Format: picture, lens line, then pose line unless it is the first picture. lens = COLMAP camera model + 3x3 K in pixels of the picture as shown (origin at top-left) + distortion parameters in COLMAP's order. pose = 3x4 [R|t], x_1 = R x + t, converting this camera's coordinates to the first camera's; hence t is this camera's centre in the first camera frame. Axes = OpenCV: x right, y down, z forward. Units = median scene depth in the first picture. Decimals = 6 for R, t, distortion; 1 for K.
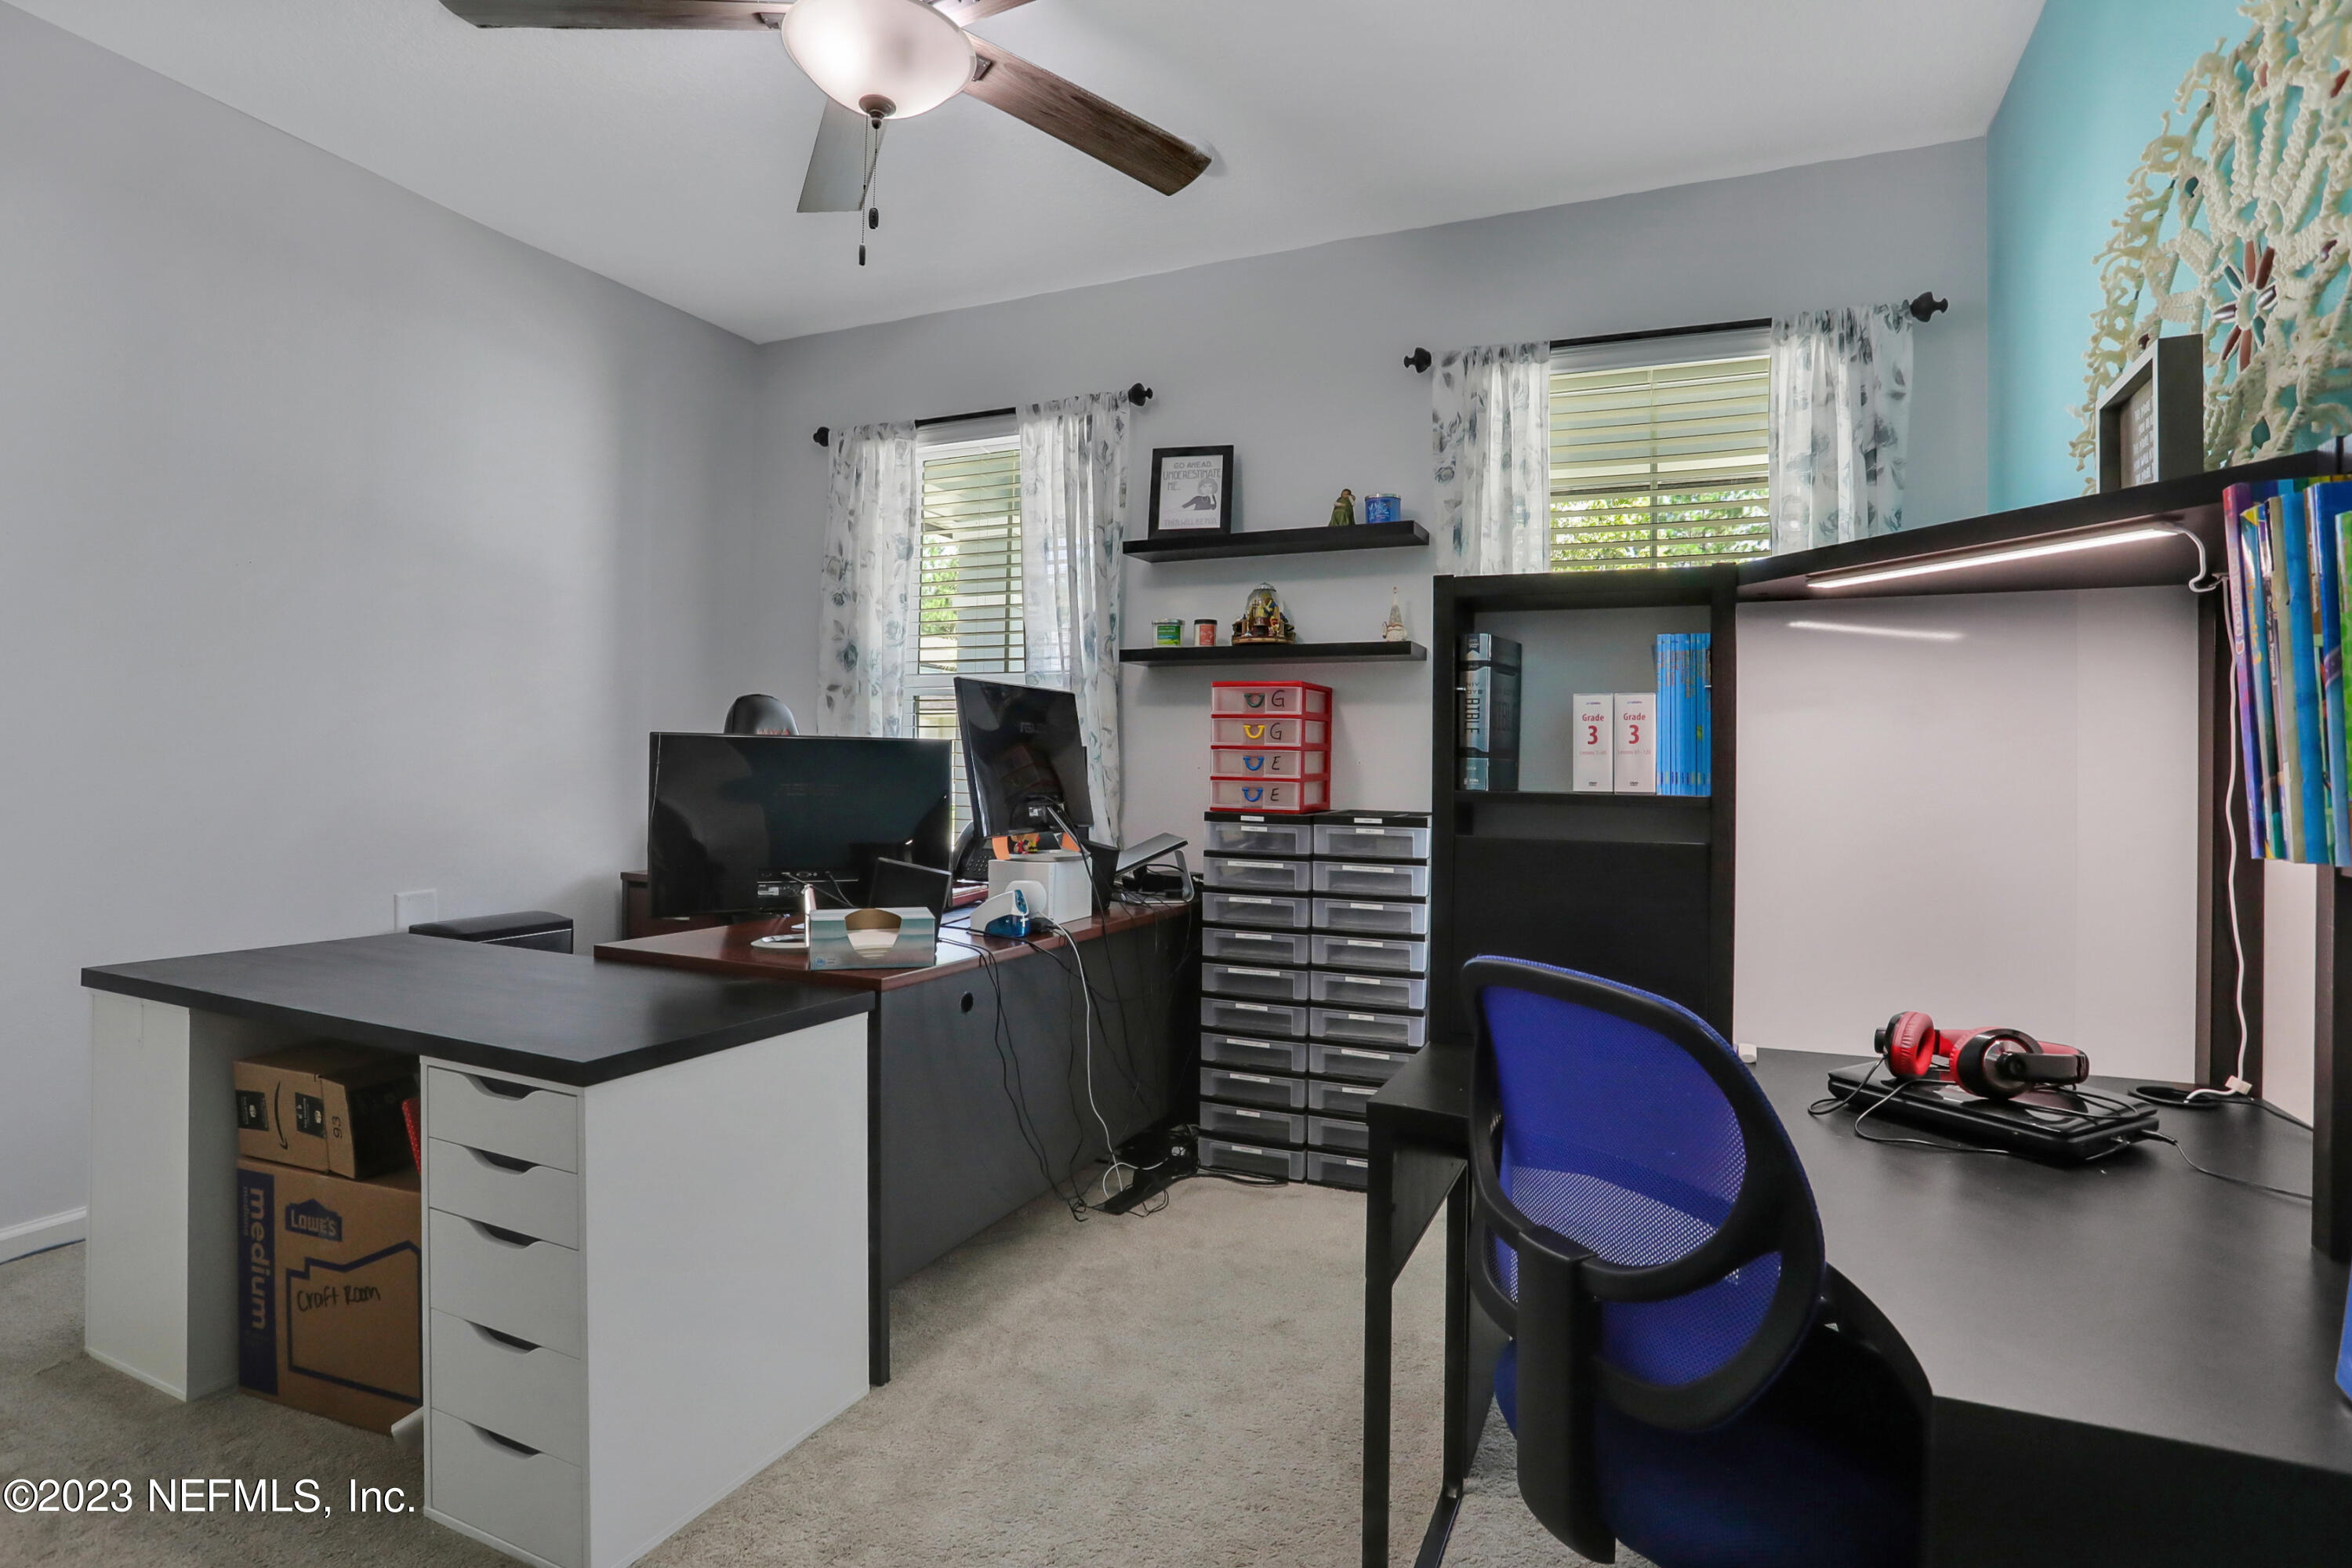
lens RADIAL K [[1160.0, 0, 1169.5], [0, 1160.0, 783.1], [0, 0, 1]] dist [-0.063380, 0.025453]
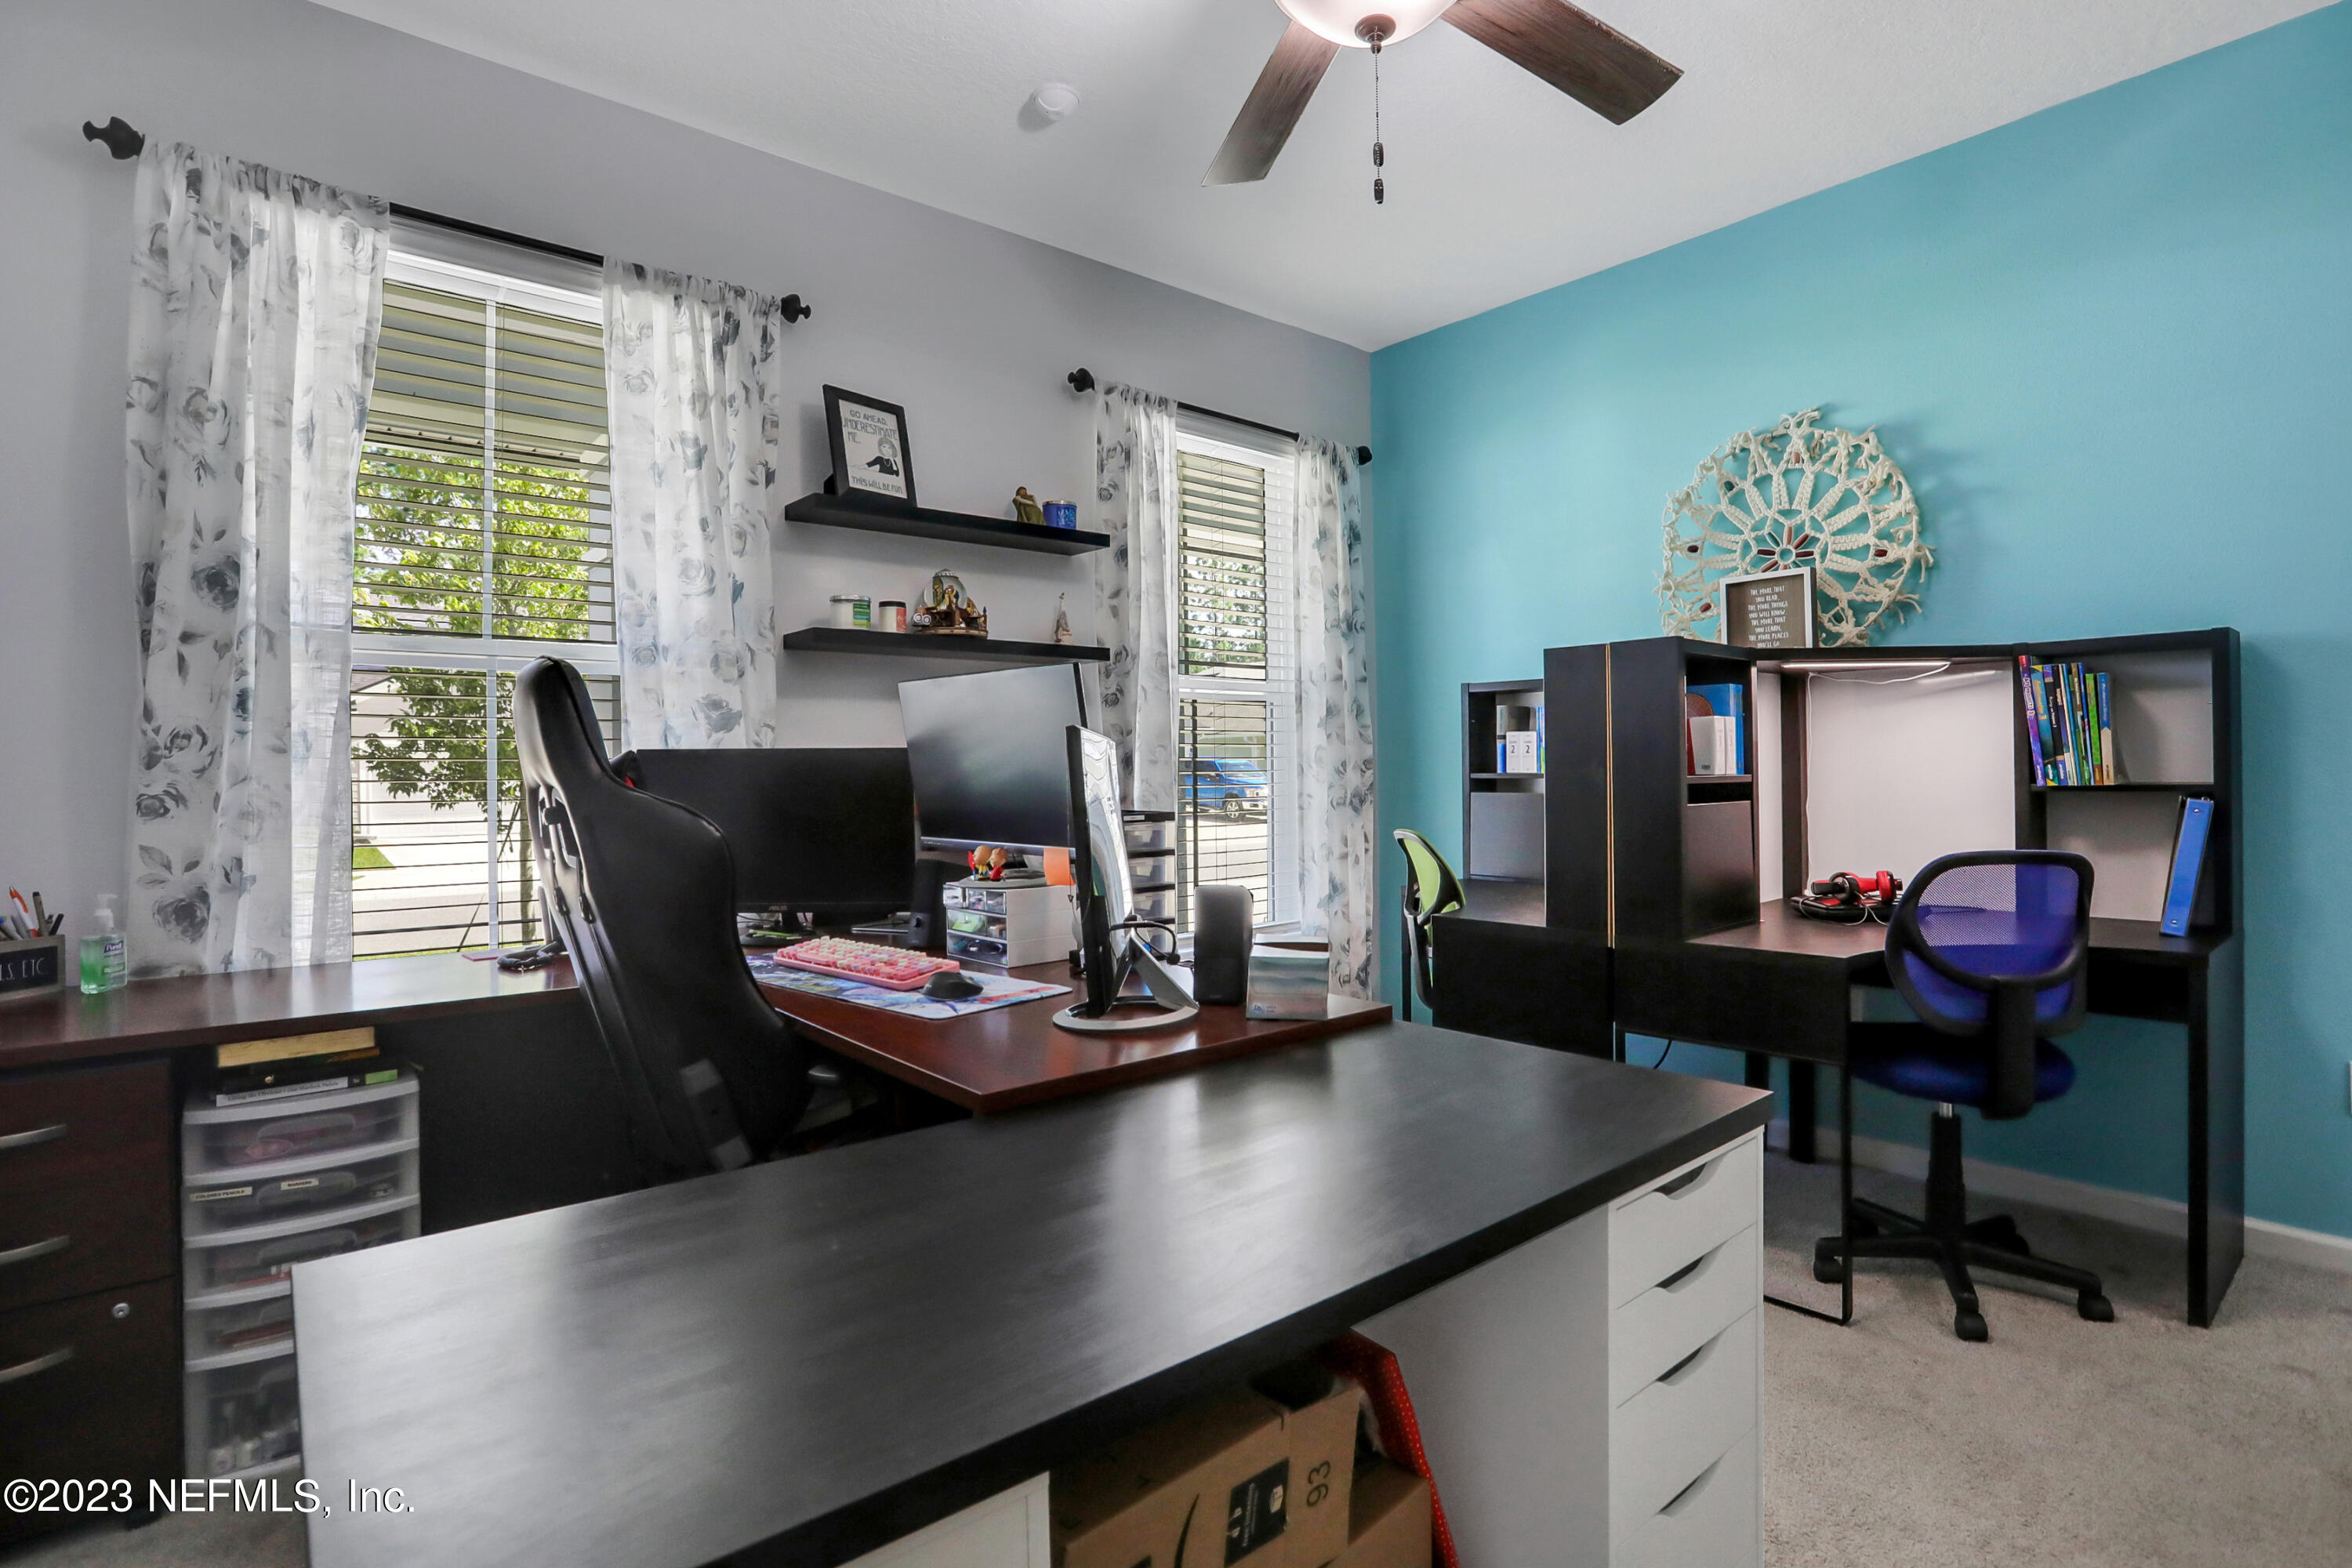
lens RADIAL K [[1160.0, 0, 1169.5], [0, 1160.0, 783.1], [0, 0, 1]] dist [-0.063380, 0.025453]
pose [[0.443309, -0.026611, 0.895974, -0.649246], [0.026559, 0.999510, 0.016545, -0.014953], [-0.895975, 0.016461, 0.443799, 0.434528]]
